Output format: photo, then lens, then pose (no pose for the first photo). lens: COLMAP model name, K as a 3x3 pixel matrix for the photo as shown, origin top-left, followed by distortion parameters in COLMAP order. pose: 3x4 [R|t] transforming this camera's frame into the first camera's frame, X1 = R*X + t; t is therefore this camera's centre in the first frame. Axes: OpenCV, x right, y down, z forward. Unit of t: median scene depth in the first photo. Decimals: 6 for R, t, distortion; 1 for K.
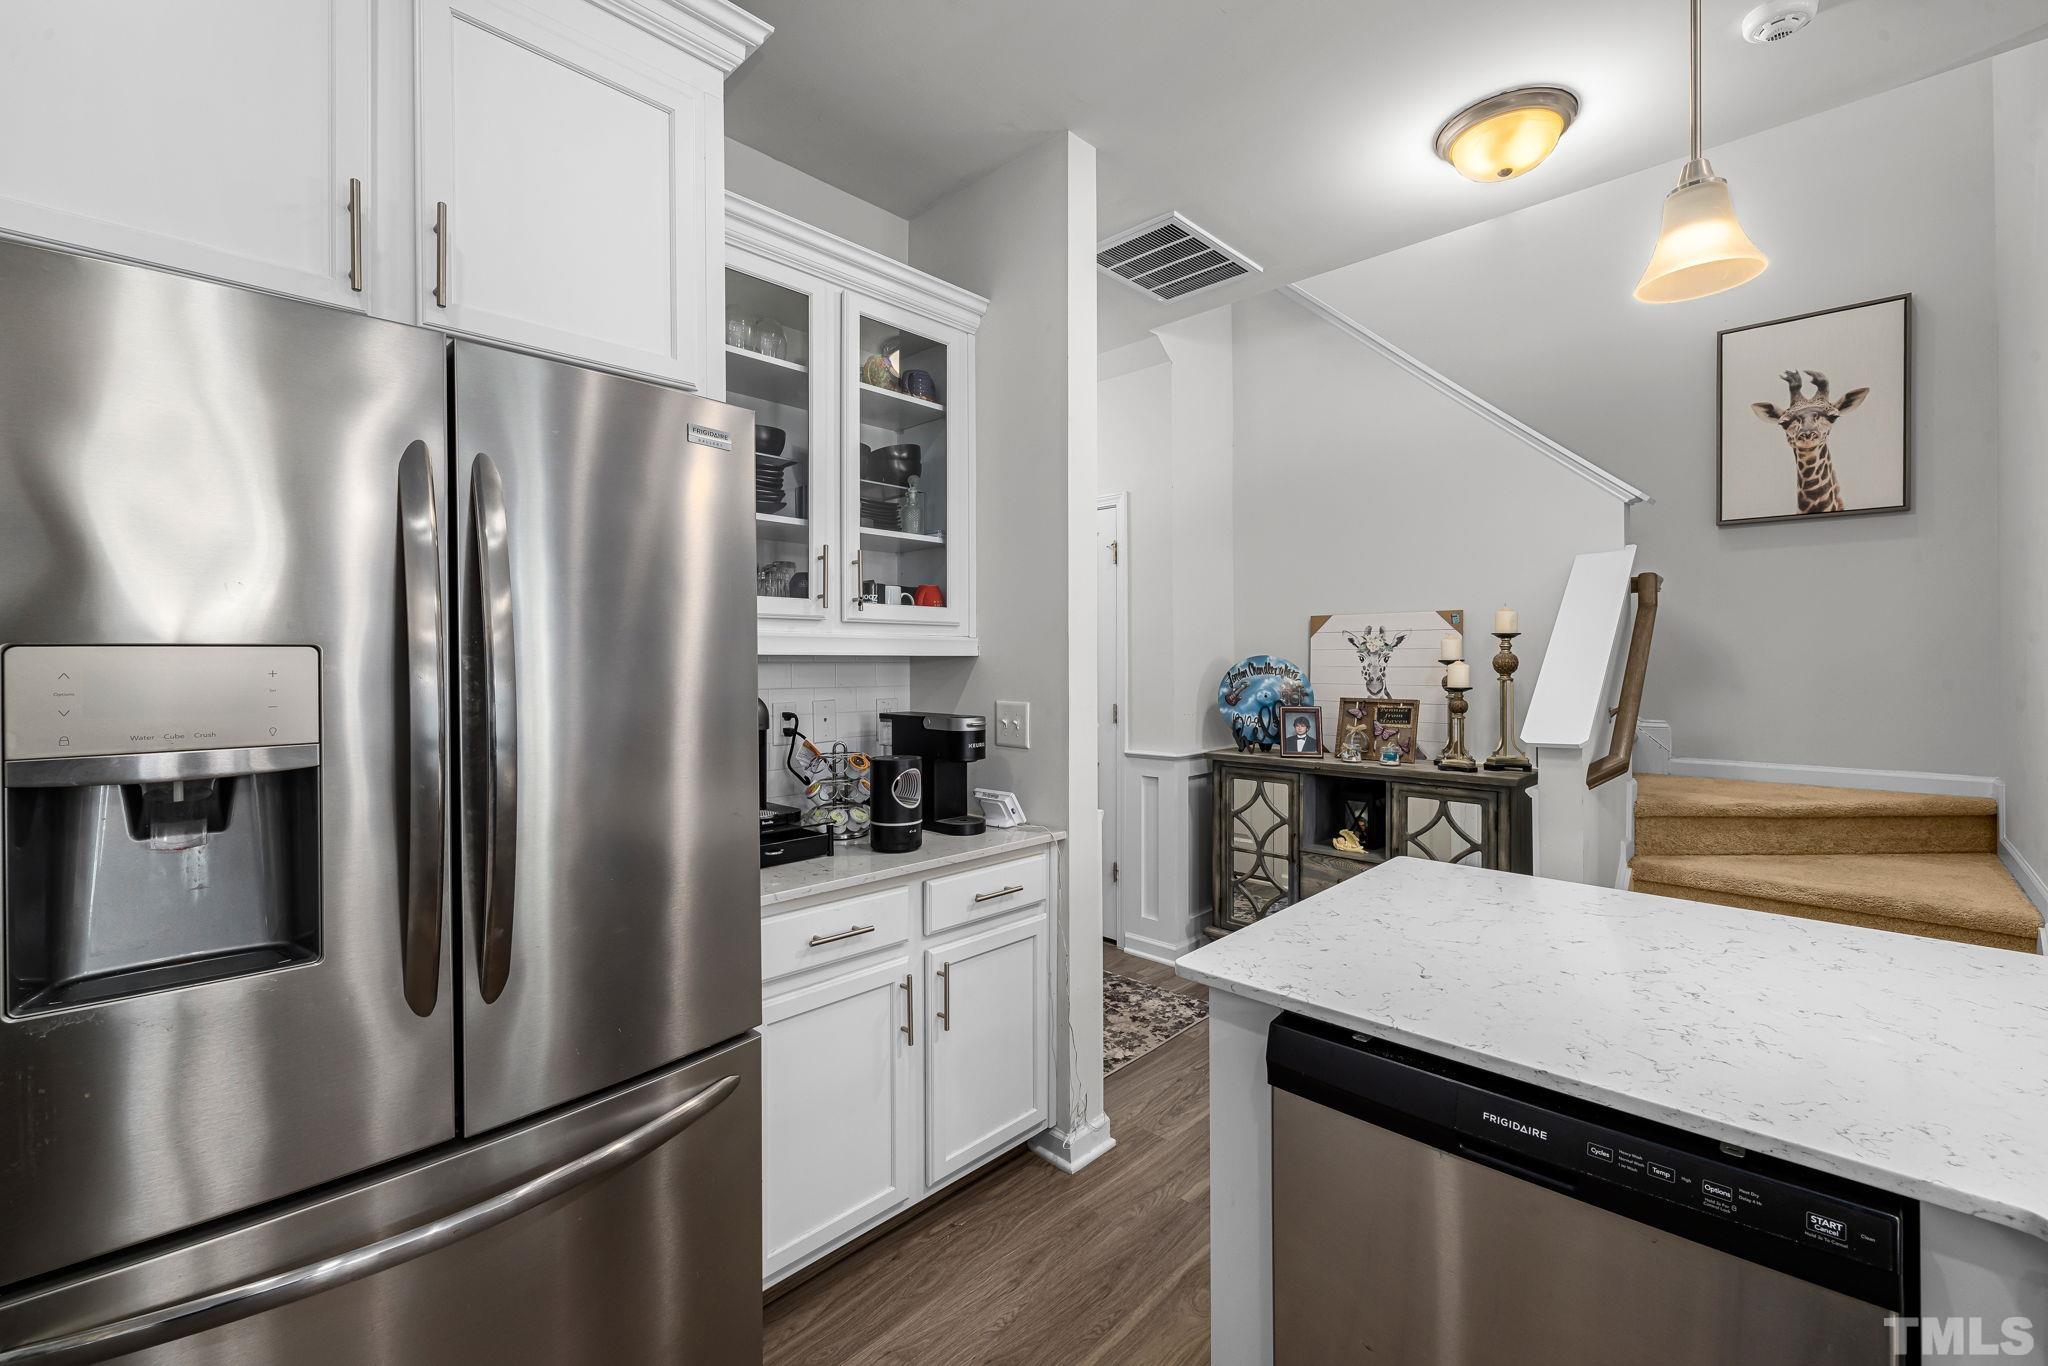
lens RADIAL K [[875.5, 0, 1018.5], [0, 875.5, 660.0], [0, 0, 1]] dist [0.000376, 0.000422]
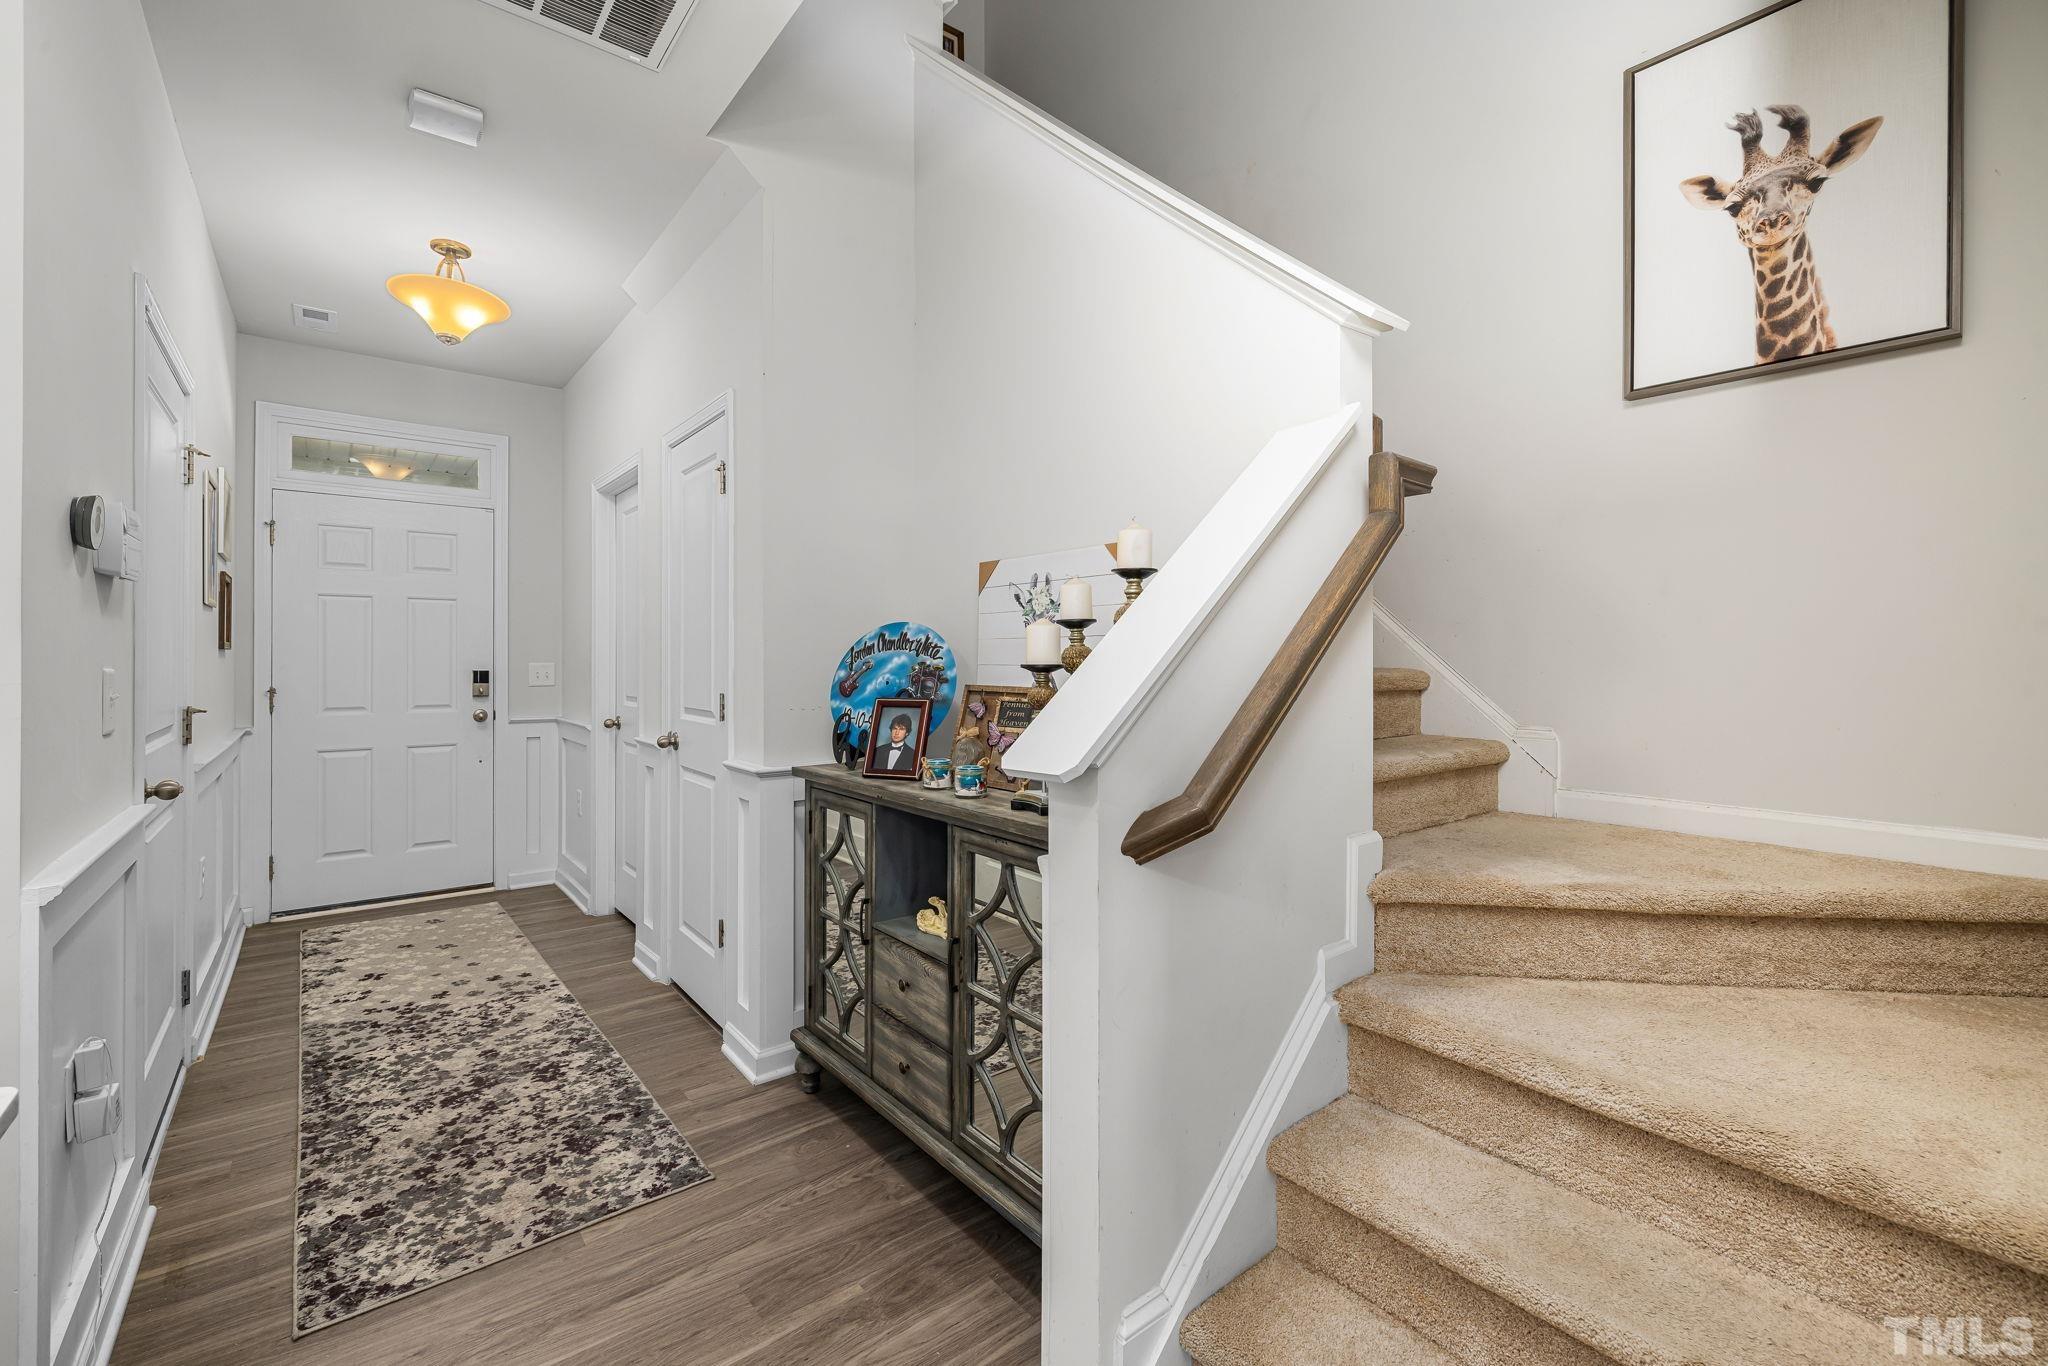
lens RADIAL K [[875.5, 0, 1032.0], [0, 875.5, 658.2], [0, 0, 1]] dist [0.000376, 0.000422]
pose [[0.991325, 0.002752, -0.131408, 0.505112], [-0.002756, 0.999996, 0.000154, 0.023723], [0.131407, 0.000209, 0.991328, 0.382139]]
